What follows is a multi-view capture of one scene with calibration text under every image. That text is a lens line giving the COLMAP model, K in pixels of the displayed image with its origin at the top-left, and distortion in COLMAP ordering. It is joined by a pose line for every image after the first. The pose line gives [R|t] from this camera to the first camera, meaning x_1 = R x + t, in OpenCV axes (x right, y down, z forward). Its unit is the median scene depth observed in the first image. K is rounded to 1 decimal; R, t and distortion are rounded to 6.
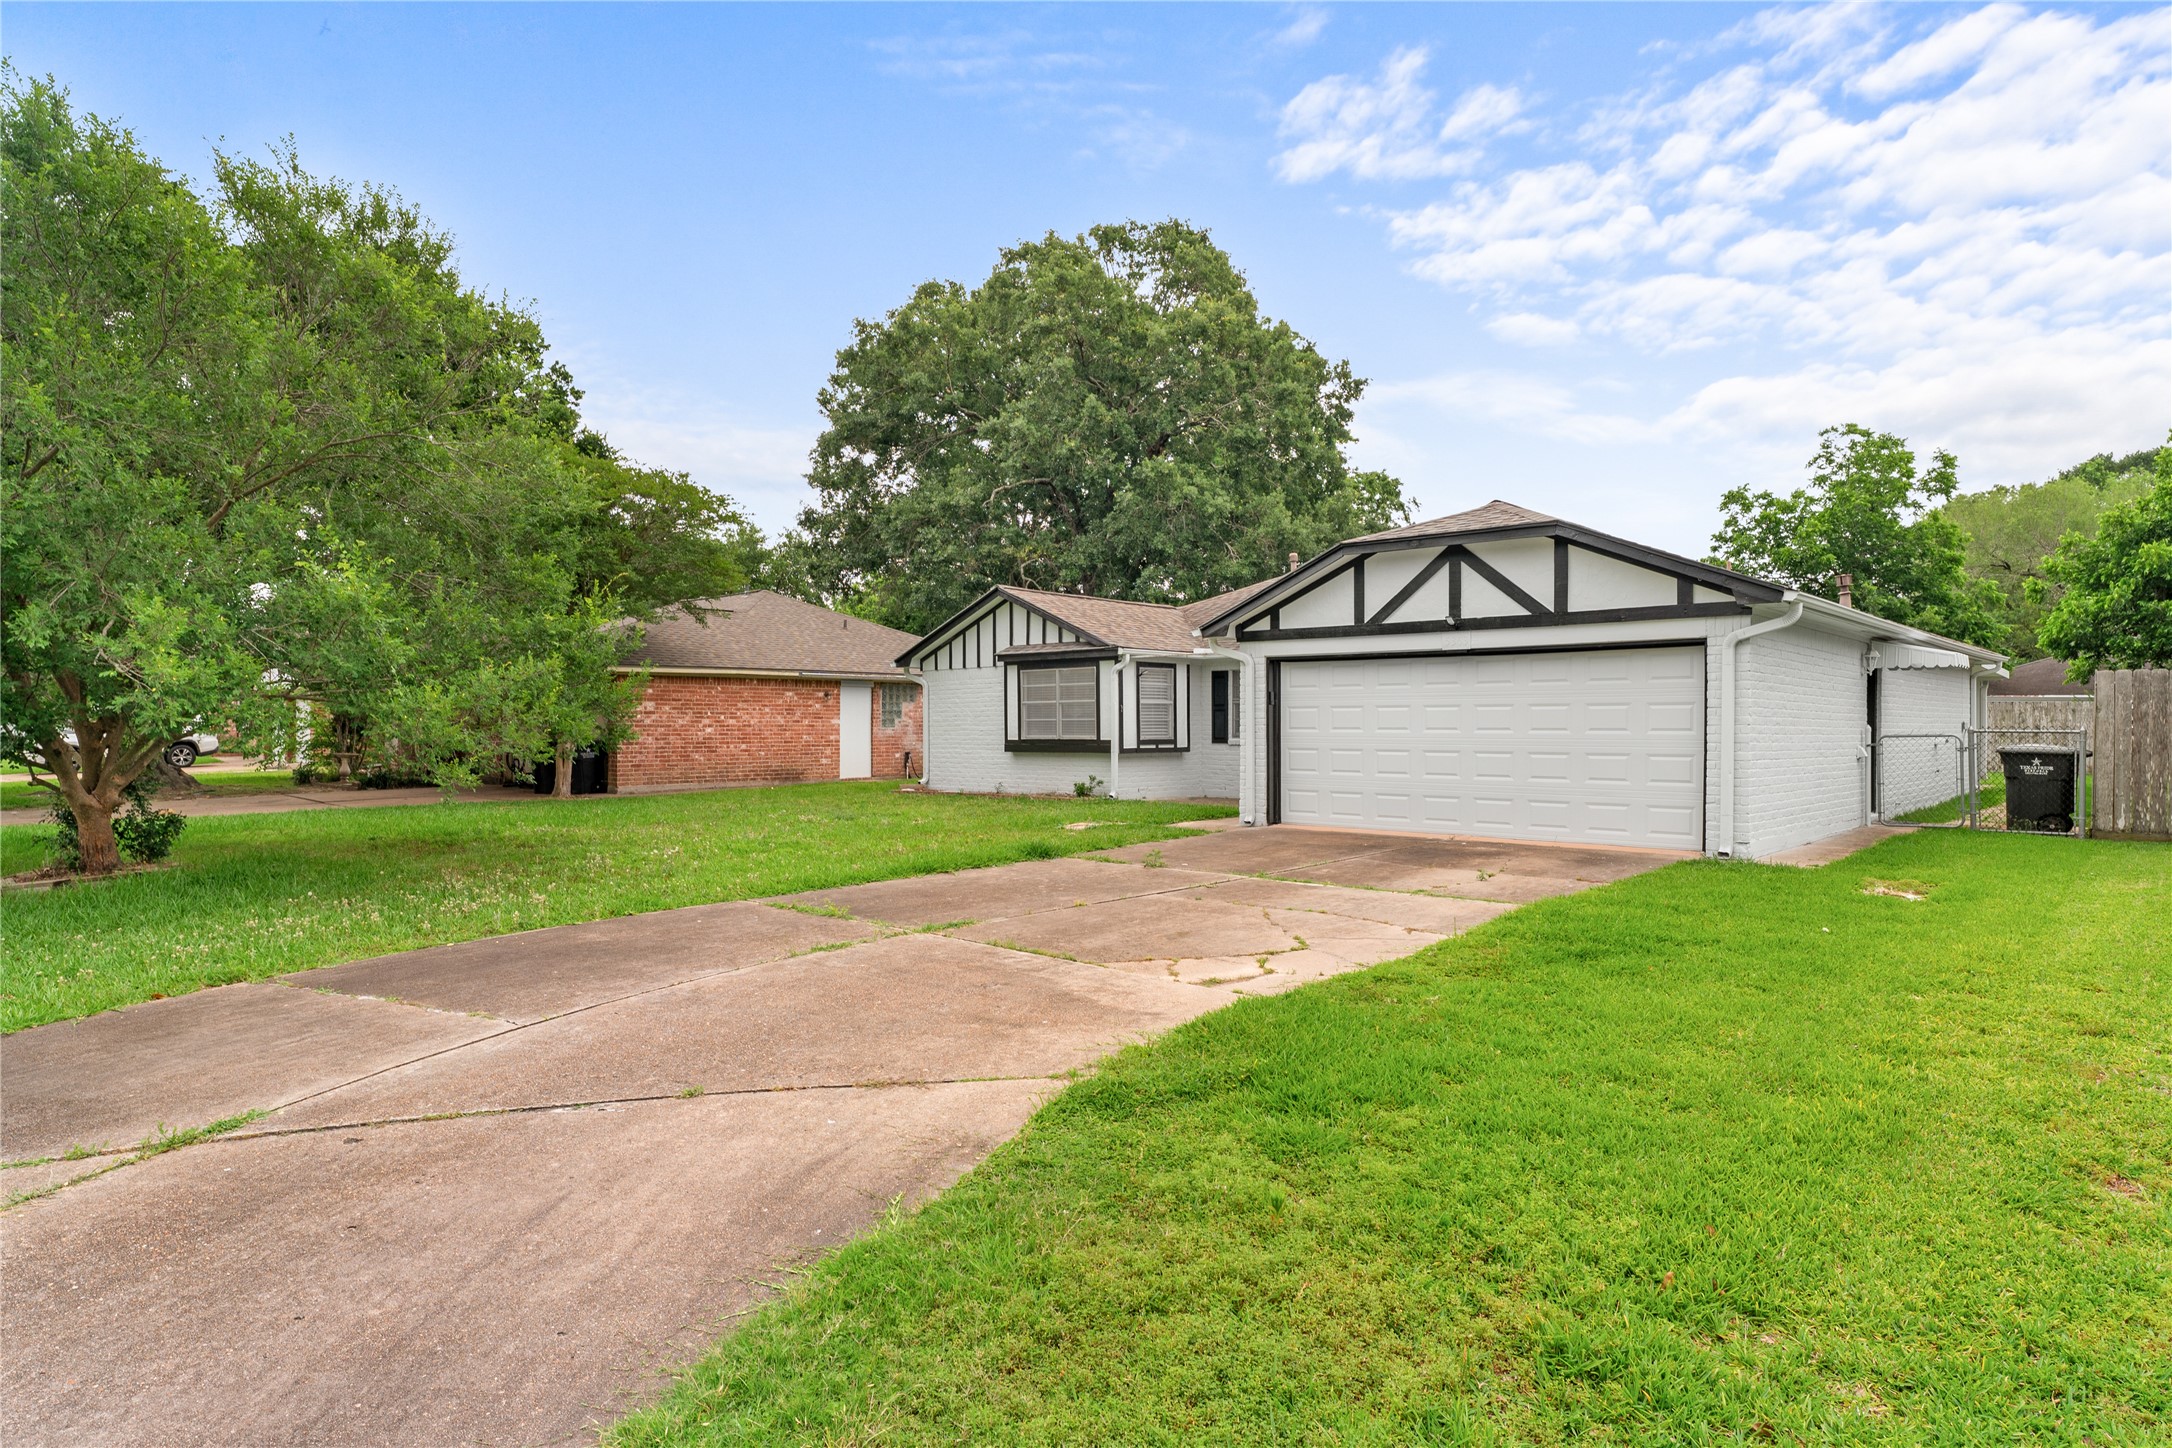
lens RADIAL K [[1220.3, 0, 1086.4], [0, 1220.3, 723.2], [0, 0, 1]] dist [0.003583, 0.000793]
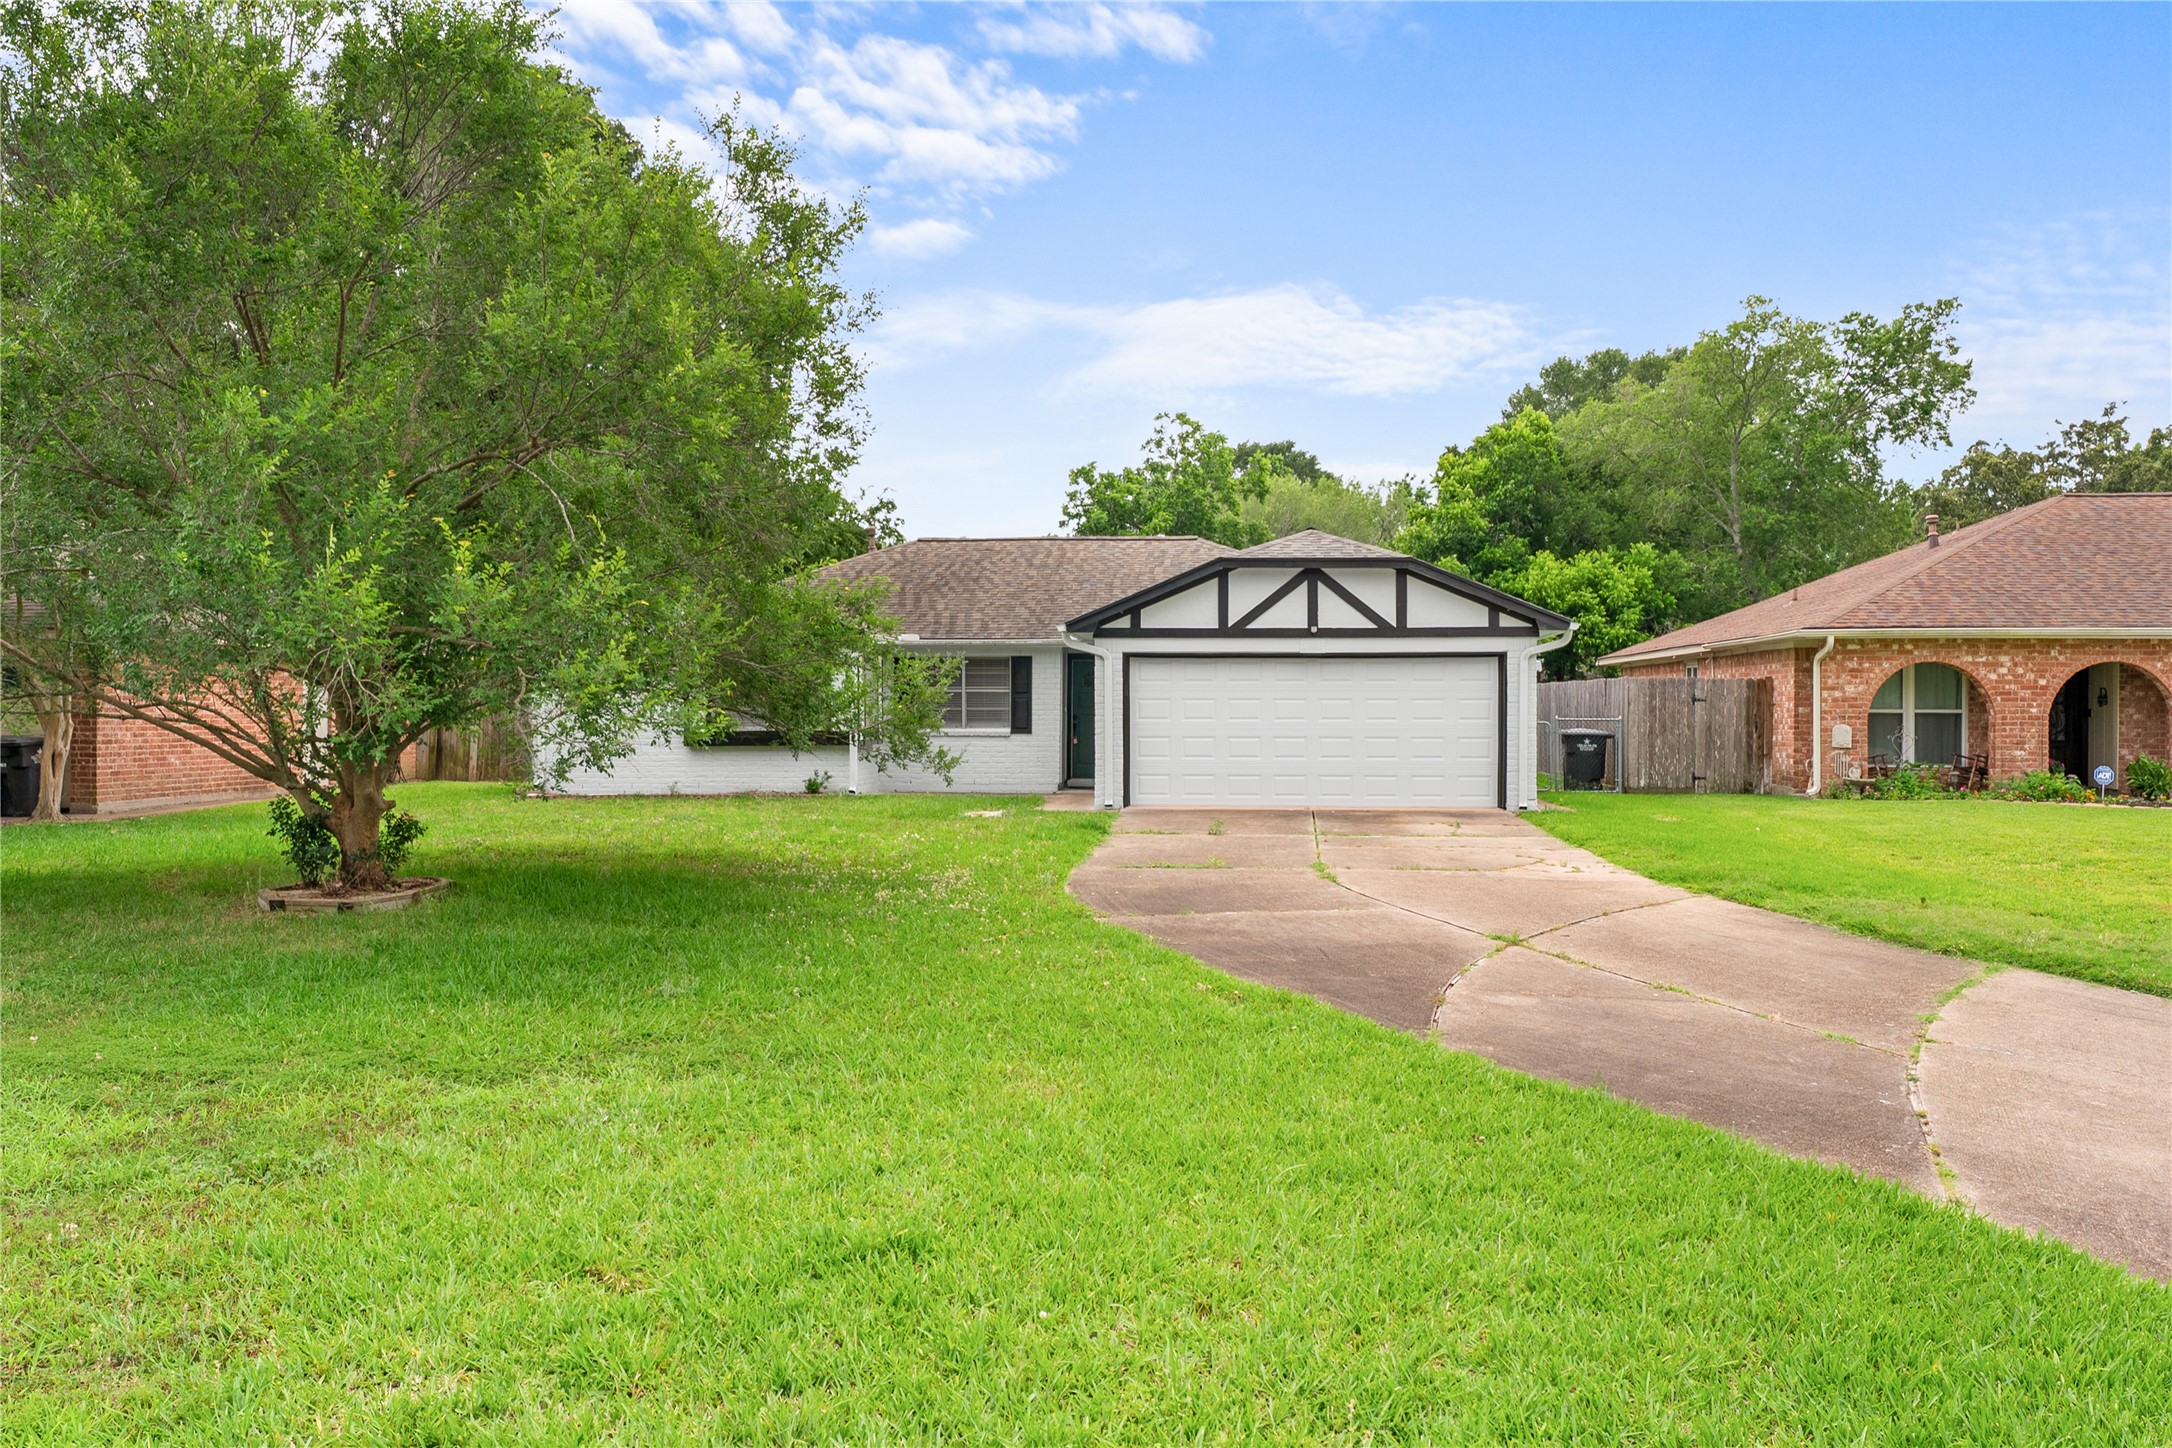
lens RADIAL K [[1664.9, 0, 1085.3], [0, 1664.9, 716.1], [0, 0, 1]] dist [-0.003412, 0.000370]
pose [[0.792140, -0.003868, 0.610328, -0.827605], [-0.002126, 0.999956, 0.009097, -0.012718], [-0.610336, -0.008504, 0.792097, -0.149353]]
